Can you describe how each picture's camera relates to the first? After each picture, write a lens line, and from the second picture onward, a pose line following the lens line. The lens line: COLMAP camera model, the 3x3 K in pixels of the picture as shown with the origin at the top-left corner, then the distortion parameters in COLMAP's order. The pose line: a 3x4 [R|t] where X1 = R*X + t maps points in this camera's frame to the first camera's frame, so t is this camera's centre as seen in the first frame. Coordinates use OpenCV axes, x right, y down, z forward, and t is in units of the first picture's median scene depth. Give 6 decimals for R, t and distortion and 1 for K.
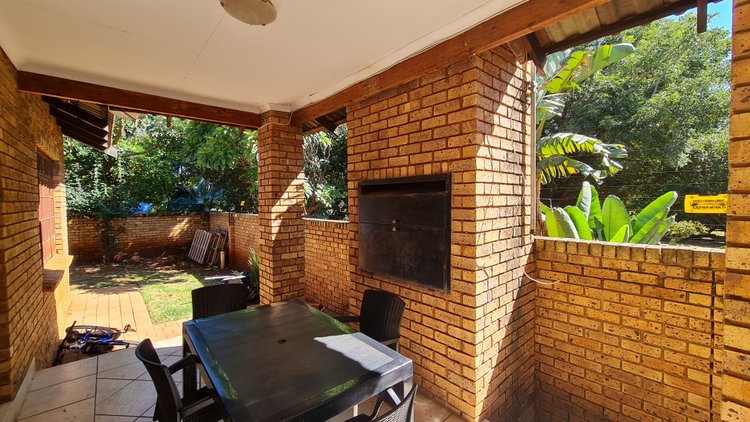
lens RADIAL K [[306.7, 0, 375.0], [0, 306.7, 211.0], [0, 0, 1]] dist [-0.000416, 0.000059]
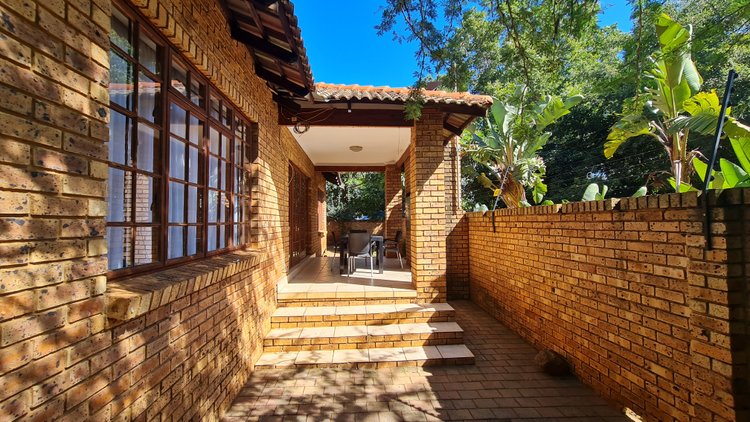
lens RADIAL K [[325.1, 0, 375.0], [0, 325.1, 211.0], [0, 0, 1]] dist [-0.000289, 0.000212]
pose [[0.789073, -0.030524, -0.613541, 0.543809], [-0.006565, 0.998289, -0.058108, 0.083228], [0.614265, 0.049879, 0.787522, -0.487631]]
